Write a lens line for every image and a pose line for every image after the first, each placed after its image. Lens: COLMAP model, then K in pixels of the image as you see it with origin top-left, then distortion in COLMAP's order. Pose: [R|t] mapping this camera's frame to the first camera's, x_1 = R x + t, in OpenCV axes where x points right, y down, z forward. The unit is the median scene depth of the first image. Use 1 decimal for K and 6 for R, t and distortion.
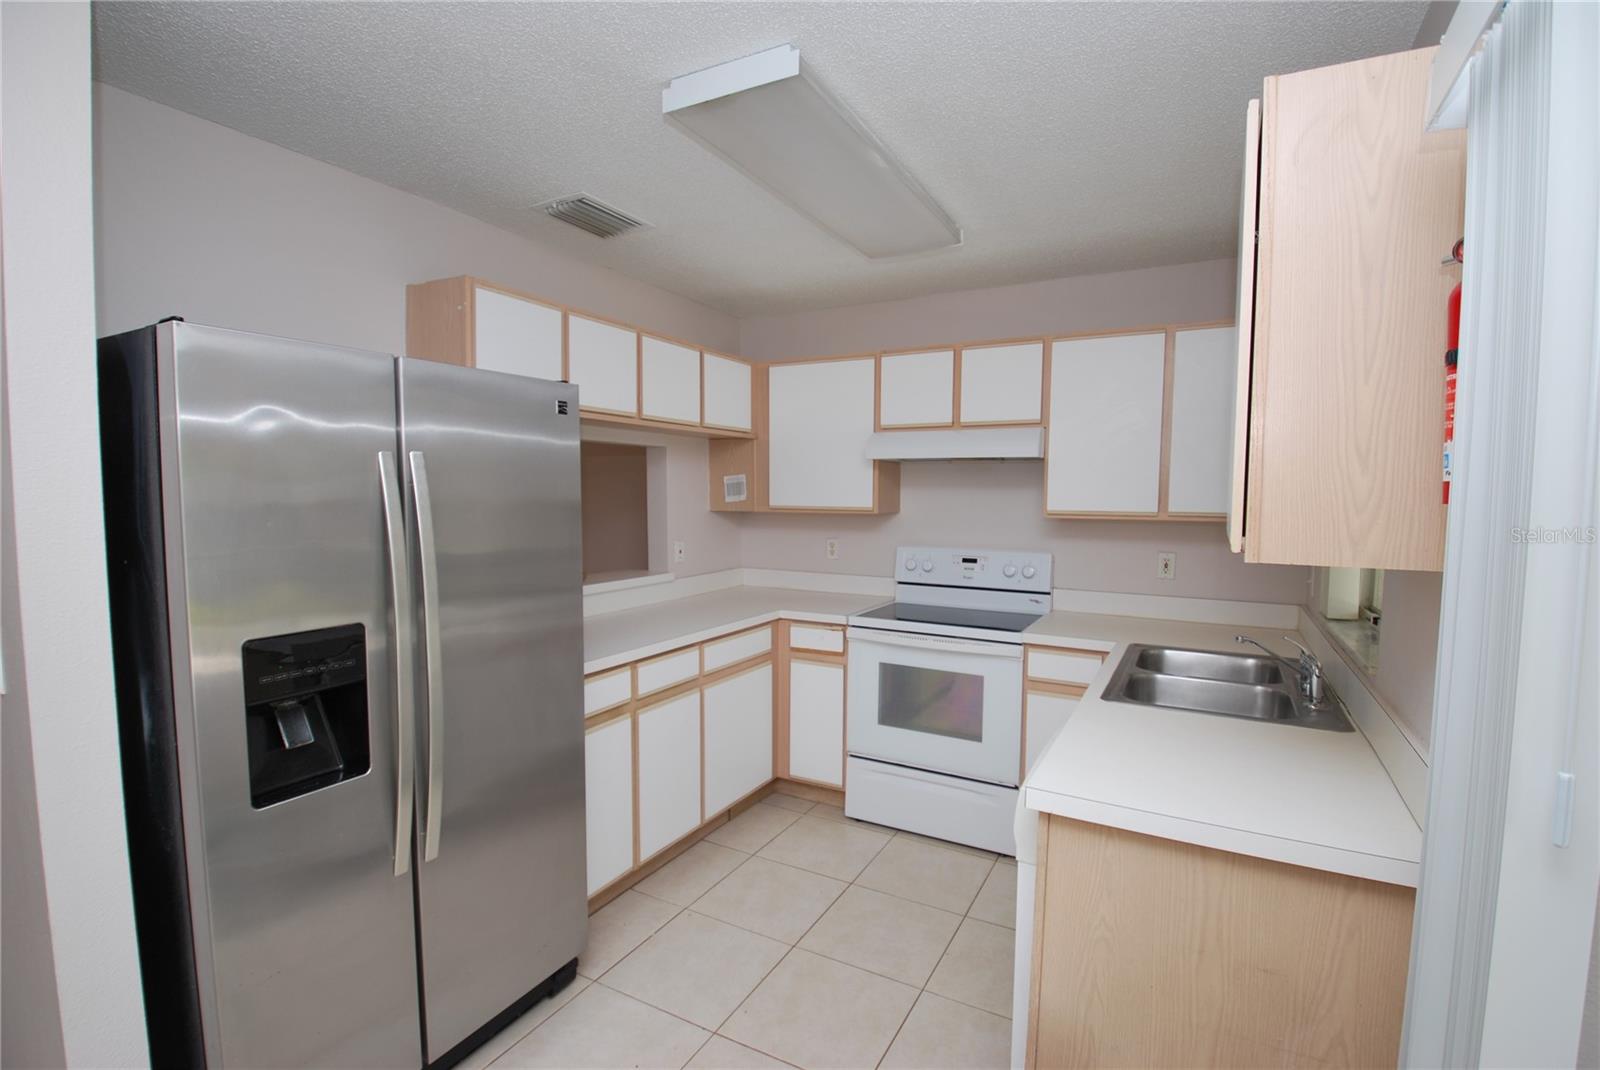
lens RADIAL K [[737.1, 0, 809.6], [0, 737.1, 531.2], [0, 0, 1]] dist [0.029972, -0.040644]
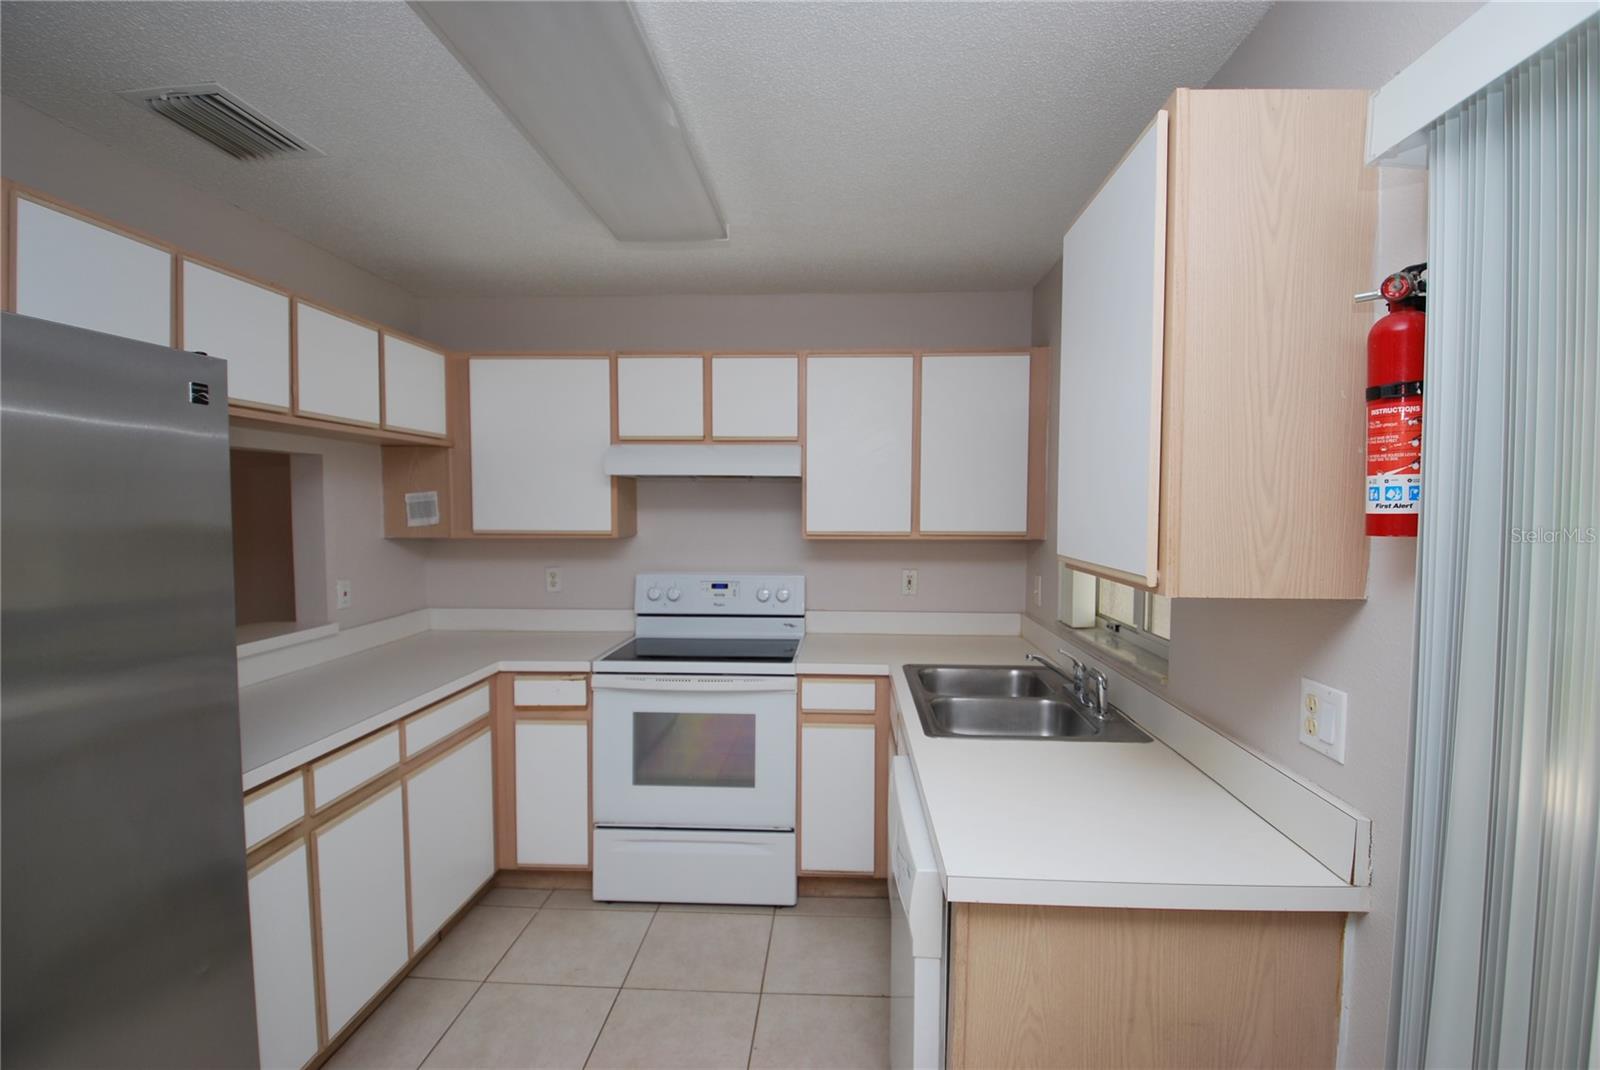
lens RADIAL K [[737.1, 0, 809.6], [0, 737.1, 531.2], [0, 0, 1]] dist [0.029972, -0.040644]
pose [[0.901348, -0.021446, 0.432564, -0.086354], [0.028977, 0.999521, -0.010826, -0.016966], [-0.432125, 0.022293, 0.901538, 0.129551]]
